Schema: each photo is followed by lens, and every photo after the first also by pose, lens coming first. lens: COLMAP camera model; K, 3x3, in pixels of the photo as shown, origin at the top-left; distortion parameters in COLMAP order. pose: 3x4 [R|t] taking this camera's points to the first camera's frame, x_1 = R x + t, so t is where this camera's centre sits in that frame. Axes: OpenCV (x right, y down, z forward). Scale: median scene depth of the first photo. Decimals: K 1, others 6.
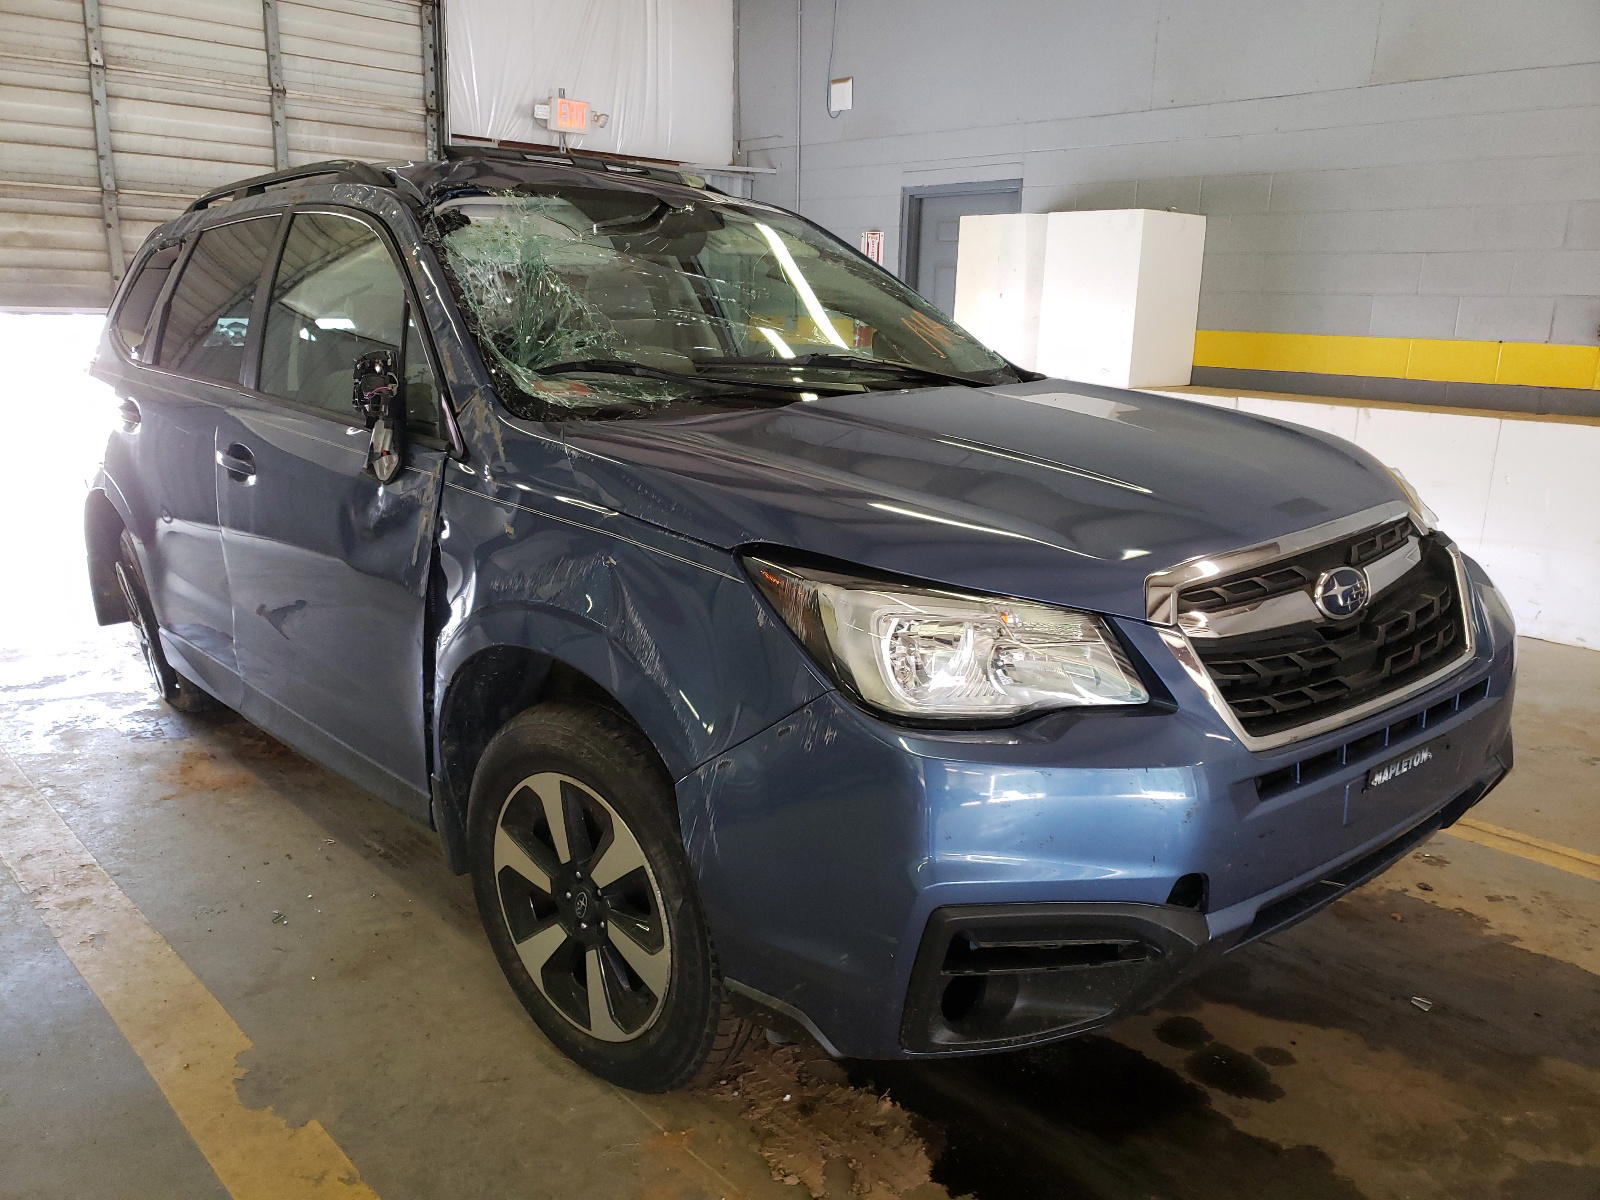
lens RADIAL K [[1284.9, 0, 804.2], [0, 1284.9, 603.5], [0, 0, 1]] dist [0.000072, 0.000011]
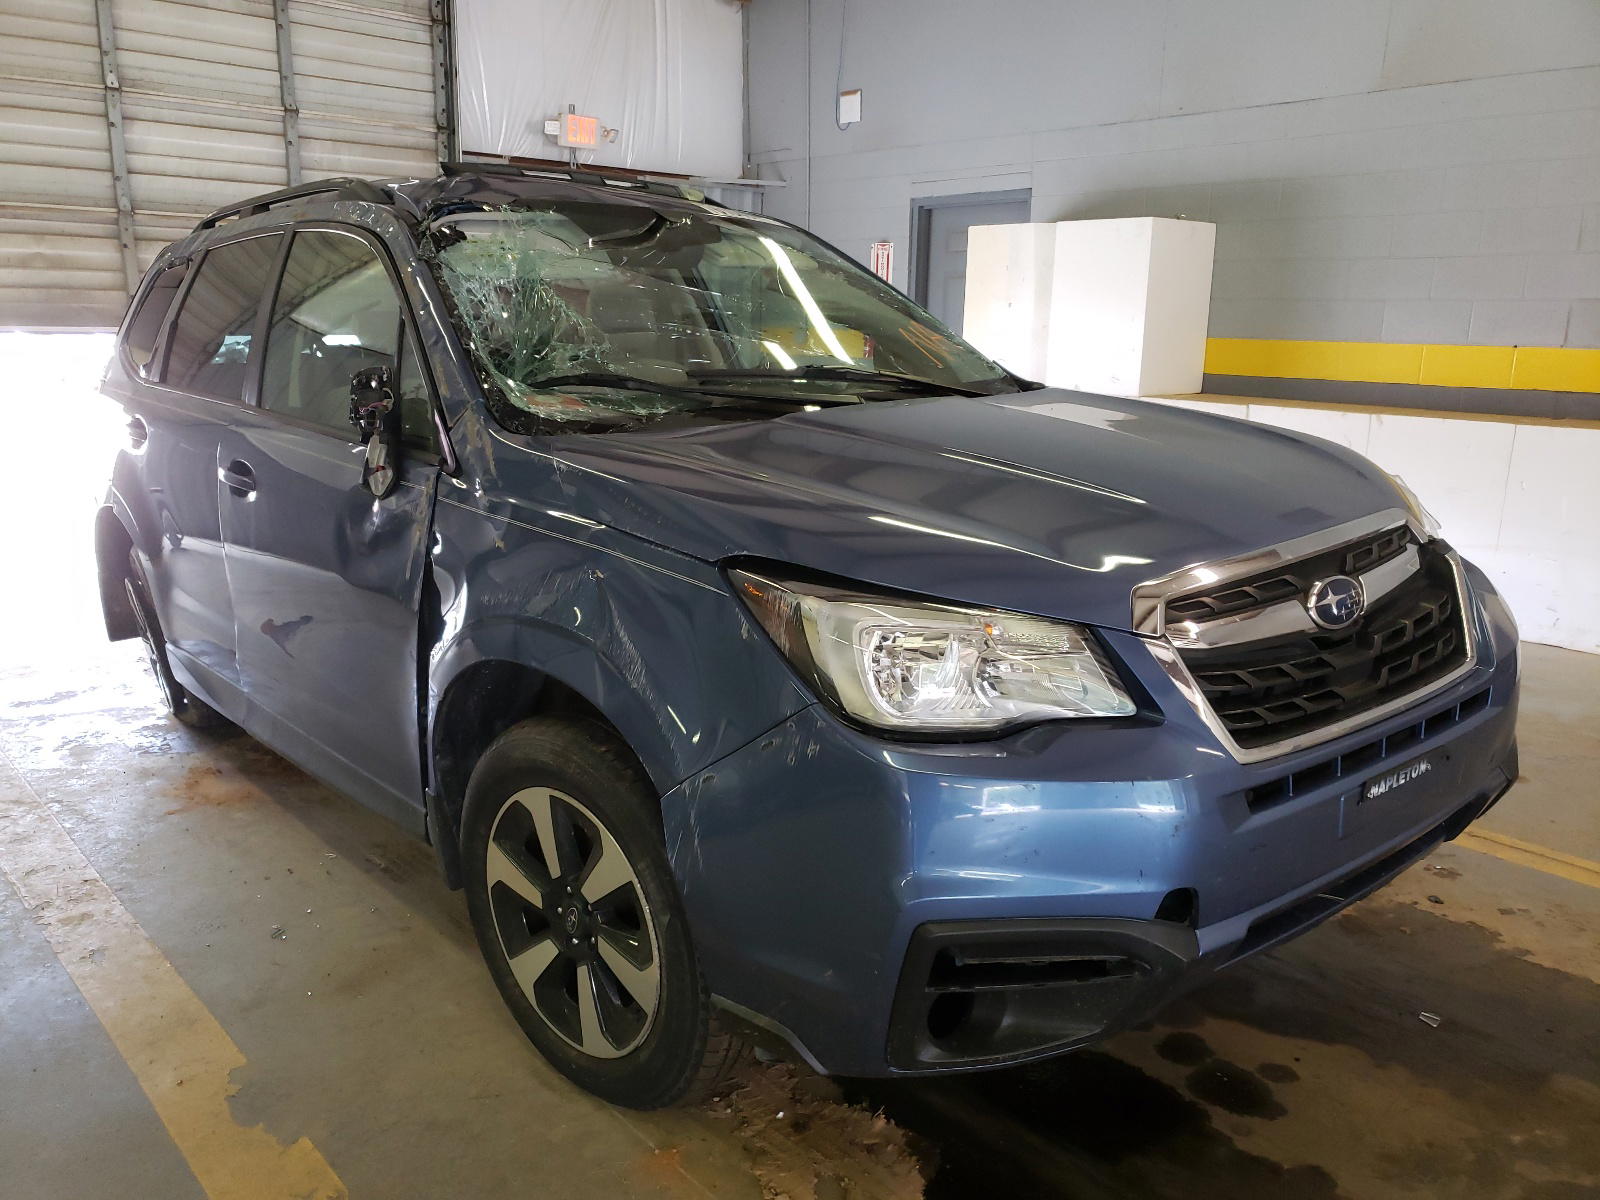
lens RADIAL K [[1284.1, 0, 800.0], [0, 1284.1, 600.0], [0, 0, 1]] dist [0.001658, -0.002222]
pose [[0.999791, -0.006232, -0.019459, 0.020996], [0.006013, 0.999918, -0.011305, -0.000897], [0.019528, 0.011185, 0.999747, 0.005488]]
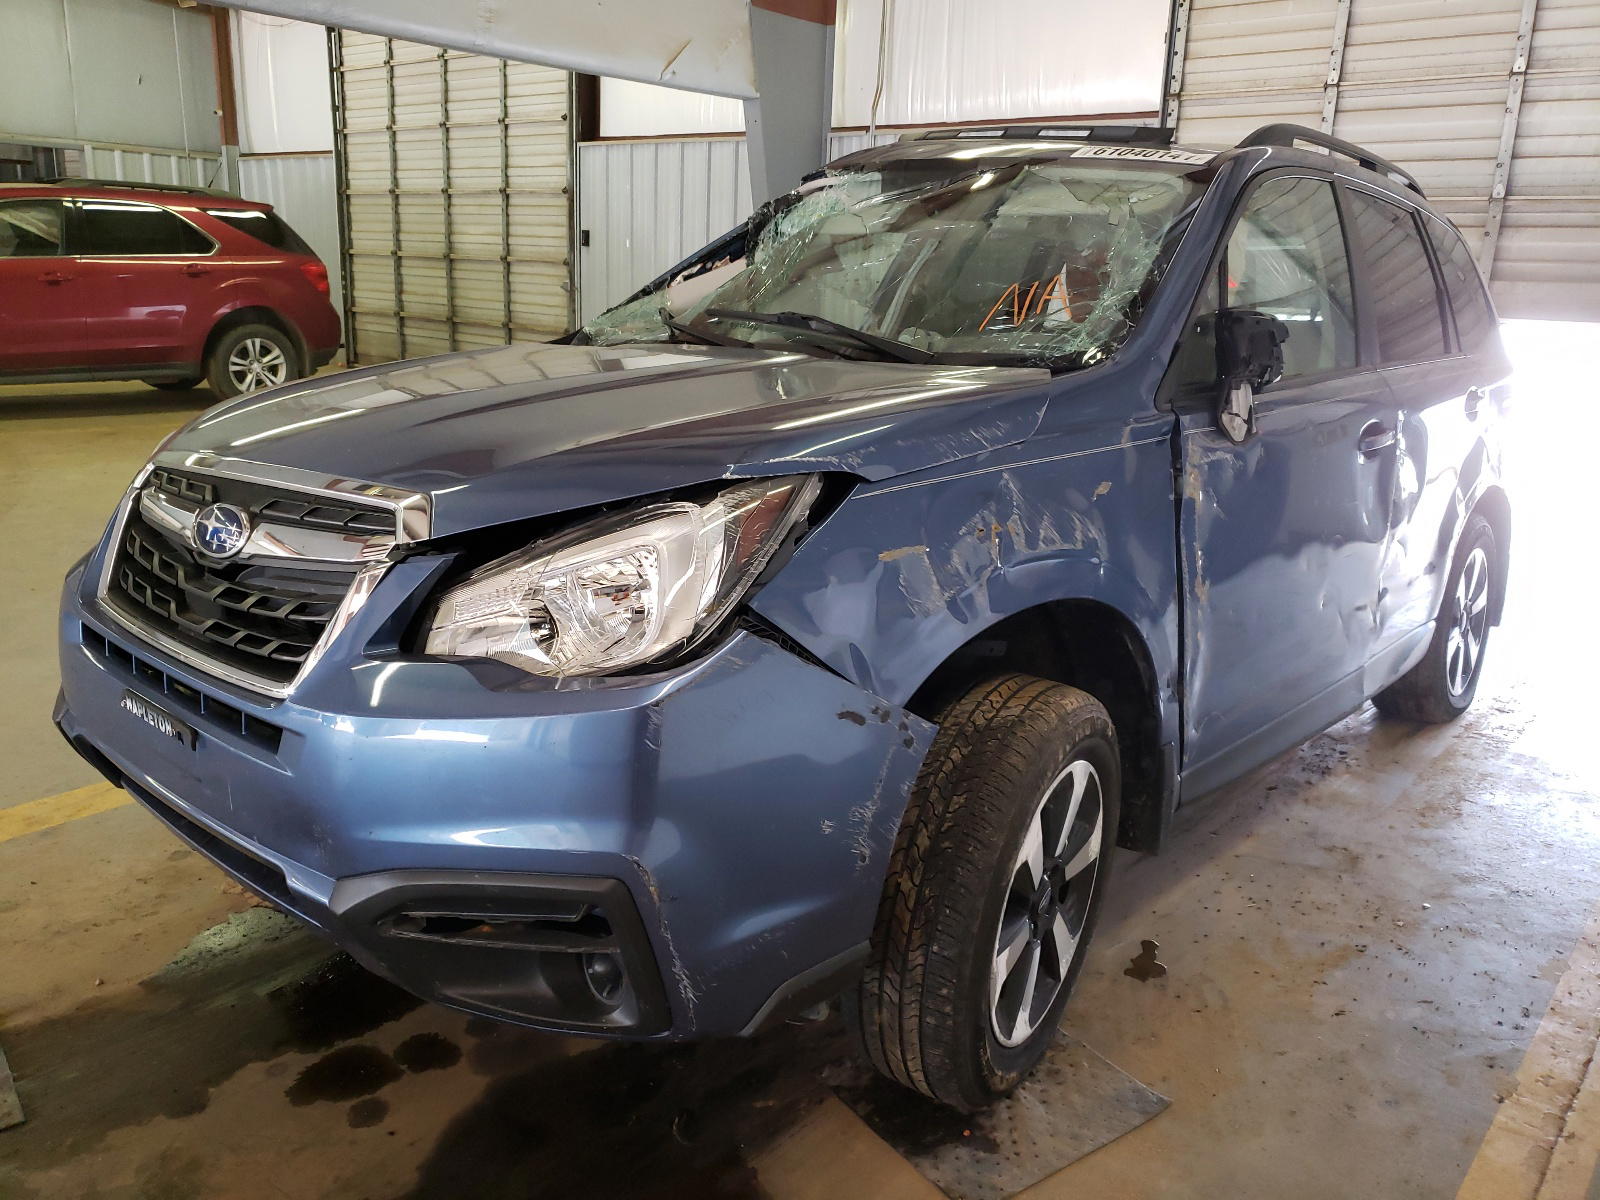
lens RADIAL K [[1284.9, 0, 804.2], [0, 1284.9, 603.5], [0, 0, 1]] dist [0.000072, 0.000011]
pose [[0.114206, 0.224151, -0.967840, 1.087229], [-0.256952, 0.947729, 0.189172, -0.192088], [0.959652, 0.227084, 0.165832, 1.001465]]
